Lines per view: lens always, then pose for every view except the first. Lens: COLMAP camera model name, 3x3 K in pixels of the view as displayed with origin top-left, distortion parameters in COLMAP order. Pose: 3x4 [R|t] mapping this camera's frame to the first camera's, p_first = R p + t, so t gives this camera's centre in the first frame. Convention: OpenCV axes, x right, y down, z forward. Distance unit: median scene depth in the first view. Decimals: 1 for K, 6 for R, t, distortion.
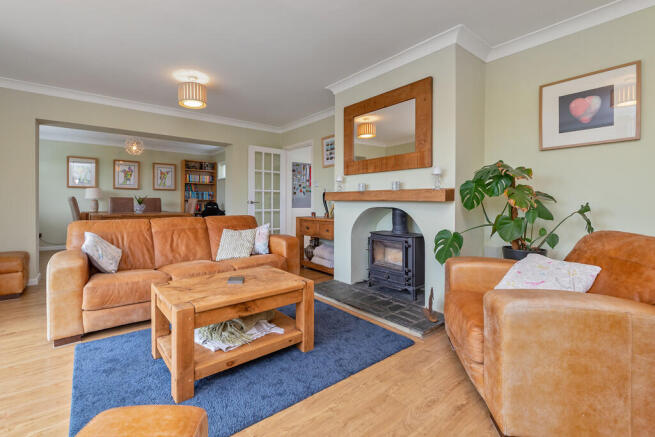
lens RADIAL K [[294.3, 0, 286.7], [0, 294.3, 202.7], [0, 0, 1]] dist [-0.000105, -0.000126]
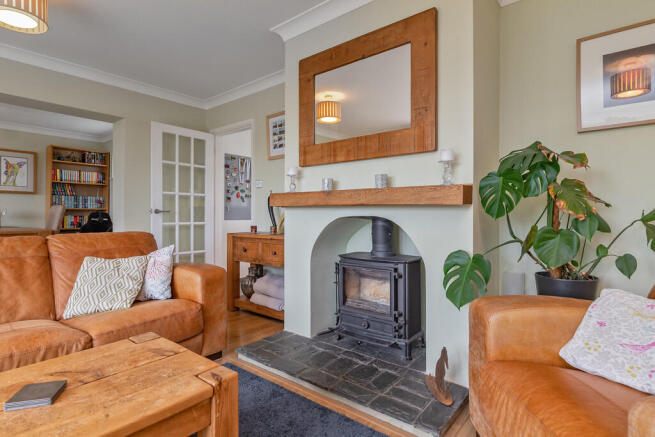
lens RADIAL K [[353.1, 0, 312.6], [0, 353.1, 213.8], [0, 0, 1]] dist [-0.002093, -0.000083]
pose [[0.972595, -0.001477, 0.232500, 0.047199], [0.002702, 0.999984, -0.004948, 0.013154], [-0.232489, 0.005441, 0.972584, 0.265367]]
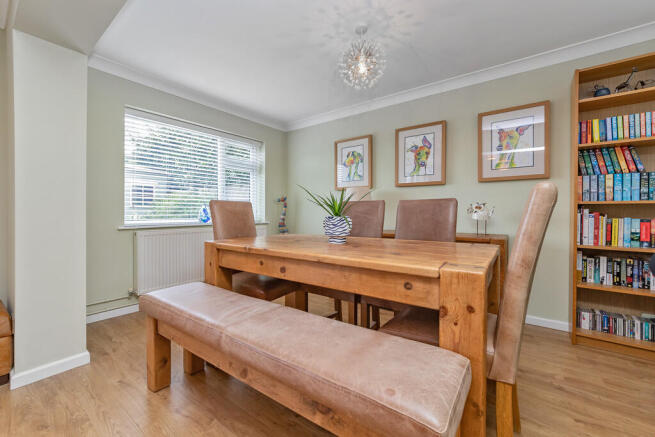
lens RADIAL K [[258.3, 0, 328.1], [0, 258.3, 214.1], [0, 0, 1]] dist [-0.017406, -0.000150]
pose [[0.299709, -0.001842, -0.954029, -0.361666], [0.006015, 0.999982, -0.000041, -0.001586], [0.954012, -0.005726, 0.299714, 1.382431]]
